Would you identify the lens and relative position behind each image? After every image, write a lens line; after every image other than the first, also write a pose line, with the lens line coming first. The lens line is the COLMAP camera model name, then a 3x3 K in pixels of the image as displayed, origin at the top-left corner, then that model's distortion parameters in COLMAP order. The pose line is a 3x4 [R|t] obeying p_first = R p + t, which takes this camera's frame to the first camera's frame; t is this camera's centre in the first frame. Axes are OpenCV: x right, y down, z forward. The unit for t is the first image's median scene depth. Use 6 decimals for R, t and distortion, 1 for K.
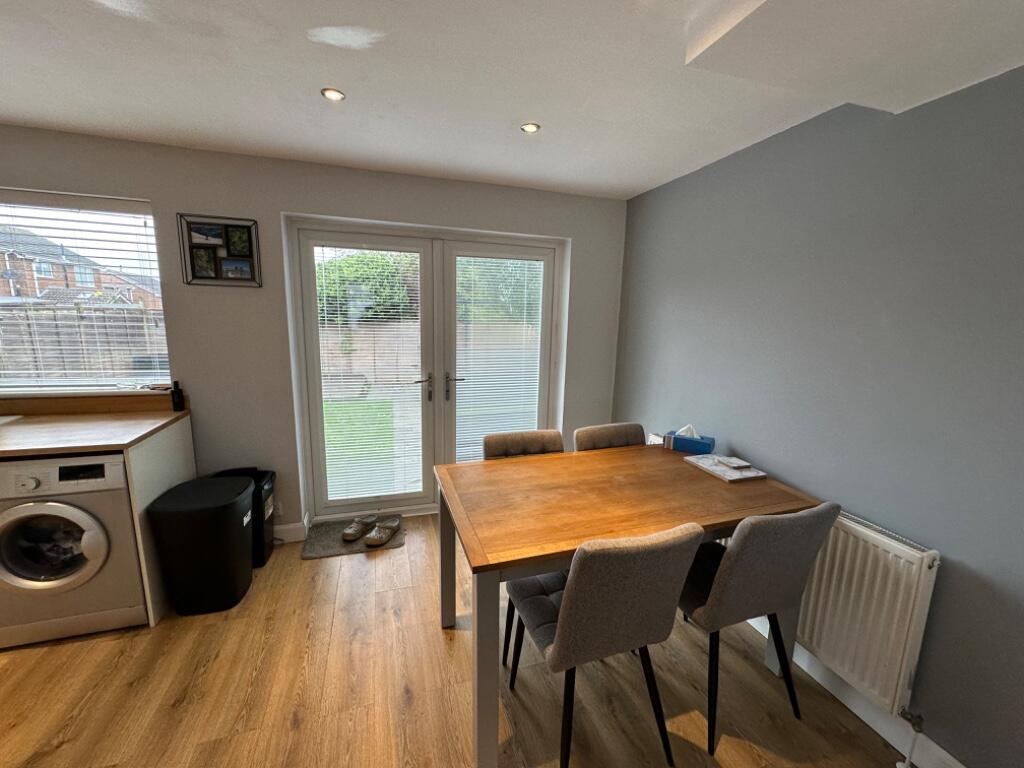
lens RADIAL K [[409.5, 0, 511.1], [0, 409.5, 384.4], [0, 0, 1]] dist [-0.003099, 0.000209]
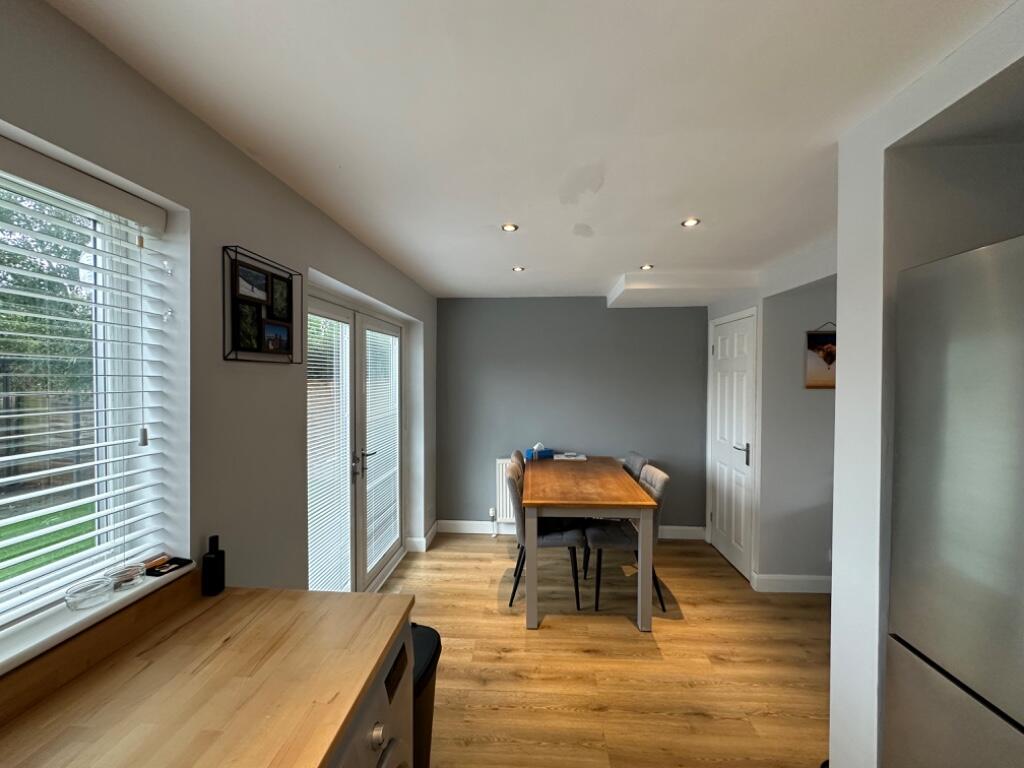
lens RADIAL K [[409.5, 0, 511.1], [0, 409.5, 384.4], [0, 0, 1]] dist [-0.003099, 0.000209]
pose [[0.361487, -0.045143, 0.931284, -1.190752], [0.168621, 0.985522, -0.017680, -0.131830], [-0.917003, 0.163426, 0.363865, 0.422339]]
